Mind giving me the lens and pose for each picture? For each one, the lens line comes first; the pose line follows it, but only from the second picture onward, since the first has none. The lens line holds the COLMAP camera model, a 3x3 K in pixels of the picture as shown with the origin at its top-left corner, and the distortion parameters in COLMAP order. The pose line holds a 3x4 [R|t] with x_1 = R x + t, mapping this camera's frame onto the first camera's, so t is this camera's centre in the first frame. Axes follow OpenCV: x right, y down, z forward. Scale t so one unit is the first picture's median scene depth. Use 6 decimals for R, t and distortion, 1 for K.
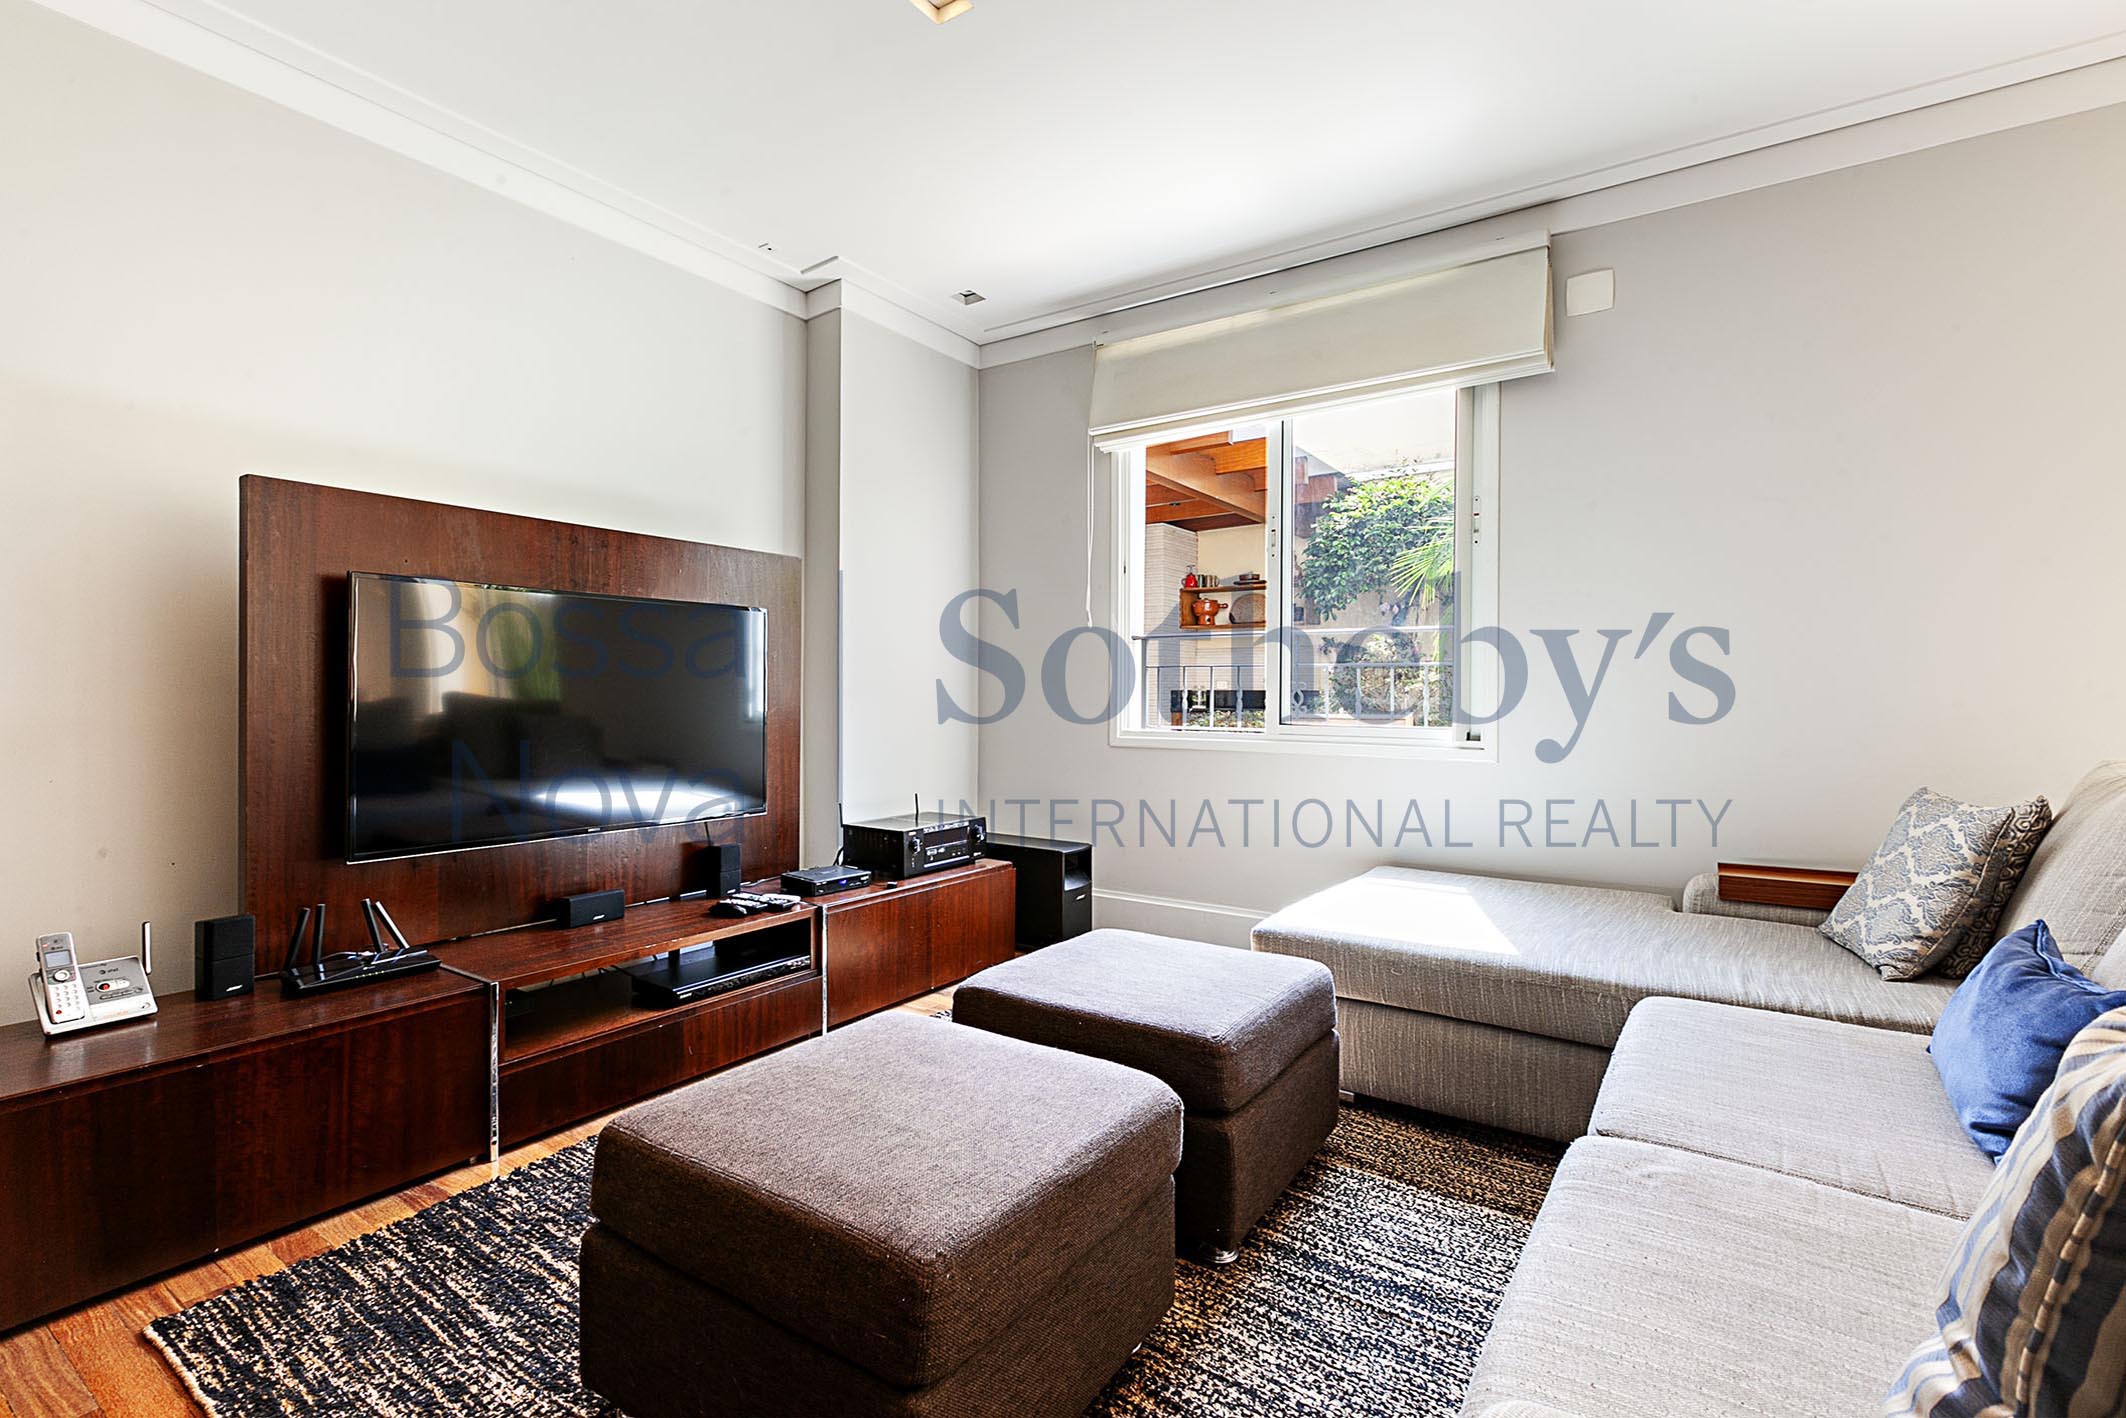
lens RADIAL K [[949.7, 0, 1065.1], [0, 949.7, 689.3], [0, 0, 1]] dist [-0.000250, -0.000032]
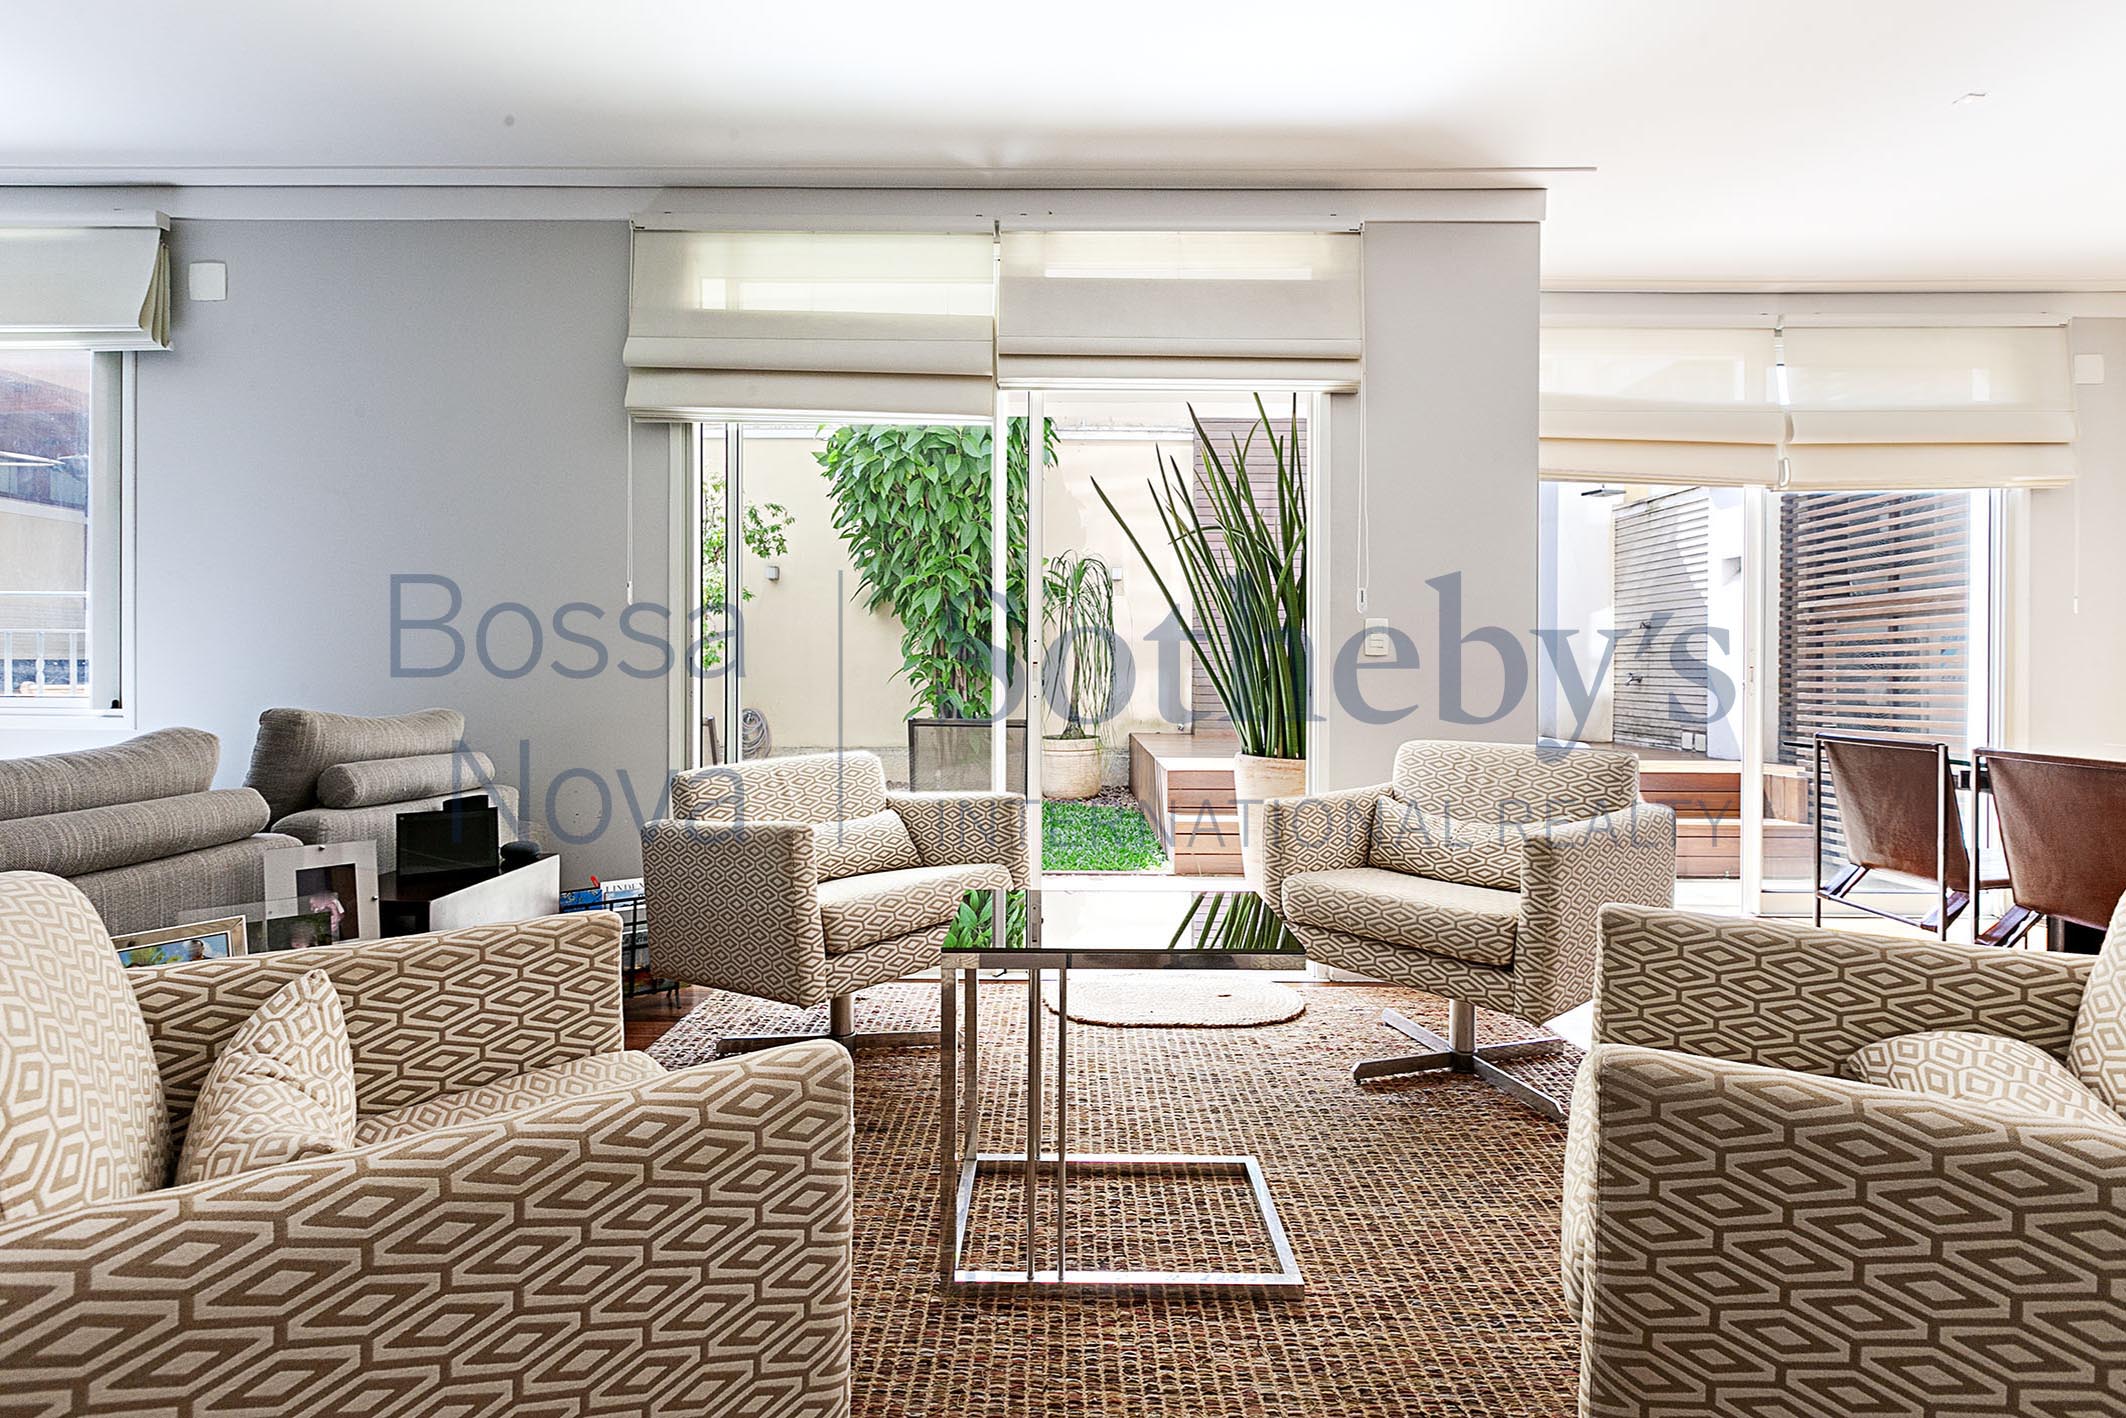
lens RADIAL K [[998.7, 0, 1053.1], [0, 998.7, 690.1], [0, 0, 1]] dist [-0.000558, -0.000060]
pose [[0.828270, 0.004665, 0.560309, 0.713648], [-0.000916, 0.999975, -0.006971, 0.040304], [-0.560328, 0.005260, 0.828254, -0.440133]]
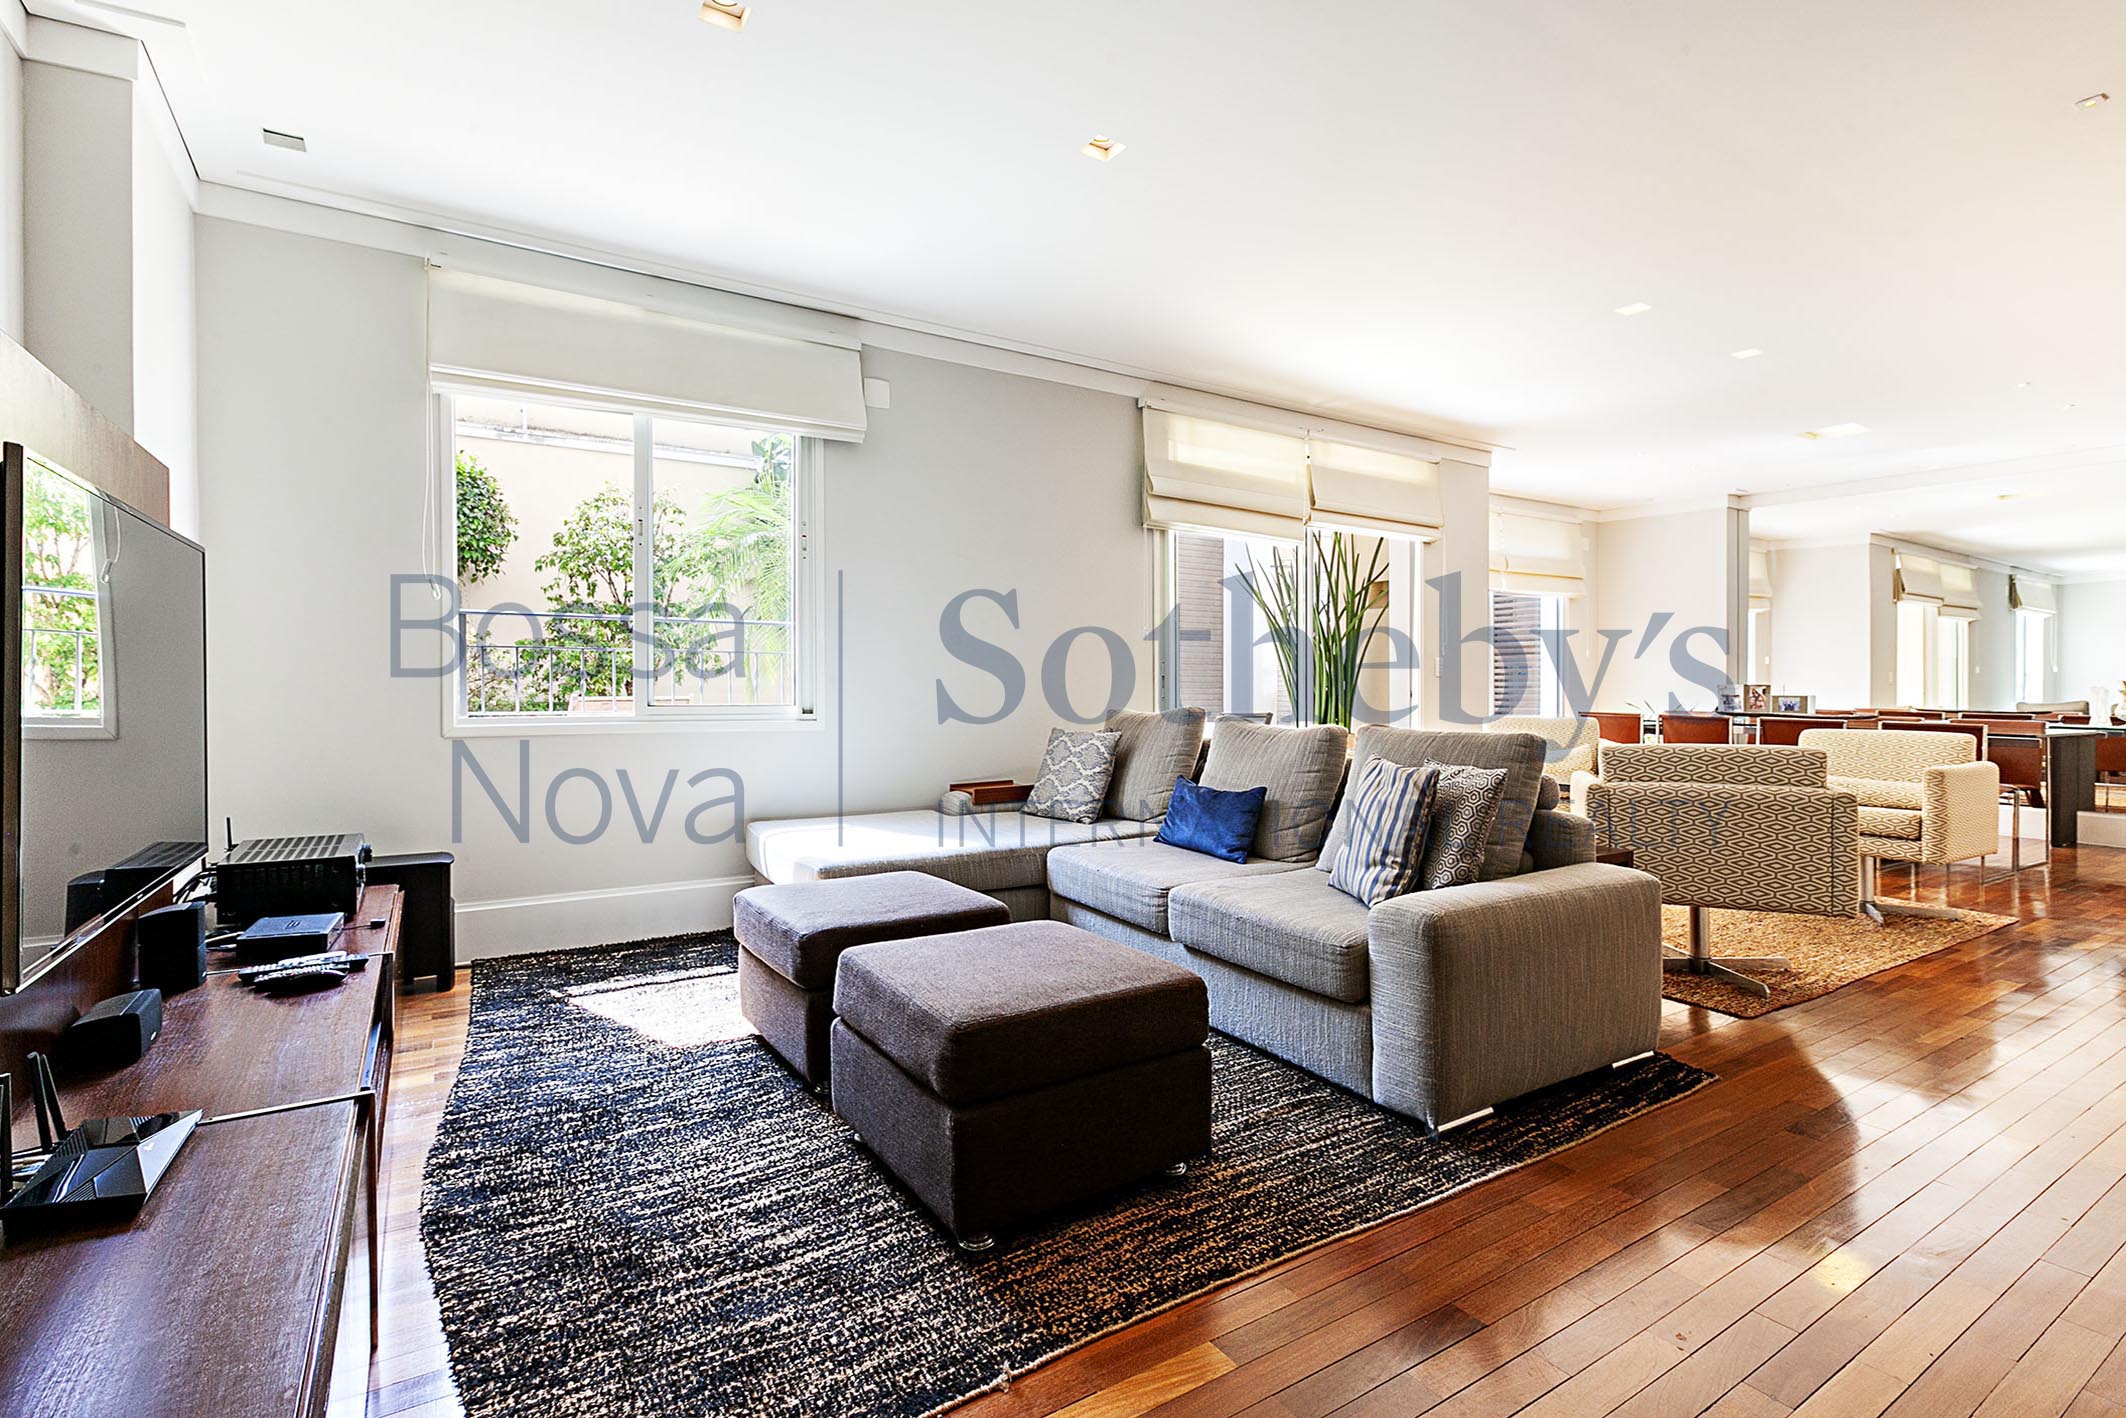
lens RADIAL K [[998.7, 0, 1053.1], [0, 998.7, 690.1], [0, 0, 1]] dist [-0.000558, -0.000060]
pose [[0.393309, -0.006046, 0.919387, -0.712767], [-0.001872, 0.999971, 0.007377, 0.011121], [-0.919404, -0.004622, 0.393286, 0.178092]]
